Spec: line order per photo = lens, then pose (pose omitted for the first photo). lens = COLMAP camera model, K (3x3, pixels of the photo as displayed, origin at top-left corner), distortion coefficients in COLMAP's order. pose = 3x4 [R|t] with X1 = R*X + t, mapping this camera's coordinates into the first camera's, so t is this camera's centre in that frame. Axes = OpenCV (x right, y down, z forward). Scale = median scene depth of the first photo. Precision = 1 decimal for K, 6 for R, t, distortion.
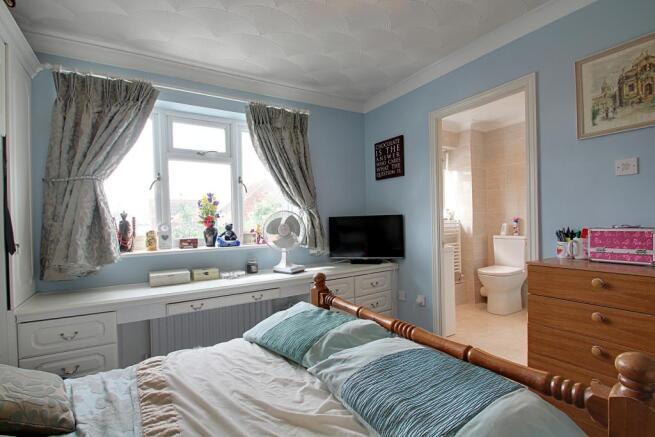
lens RADIAL K [[302.8, 0, 327.5], [0, 302.8, 218.5], [0, 0, 1]] dist [0.003155, 0.000361]
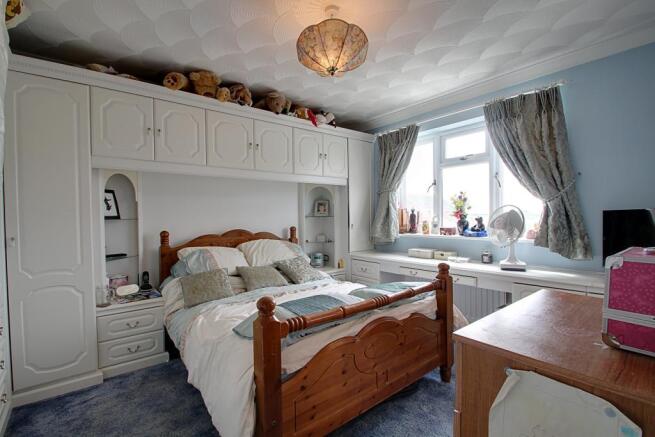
lens RADIAL K [[306.6, 0, 327.5], [0, 306.6, 218.5], [0, 0, 1]] dist [-0.001018, -0.000267]
pose [[0.155638, 0.032798, -0.987269, 0.758432], [0.018889, 0.999167, 0.036171, -0.030487], [0.987633, -0.024278, 0.154889, 0.278537]]
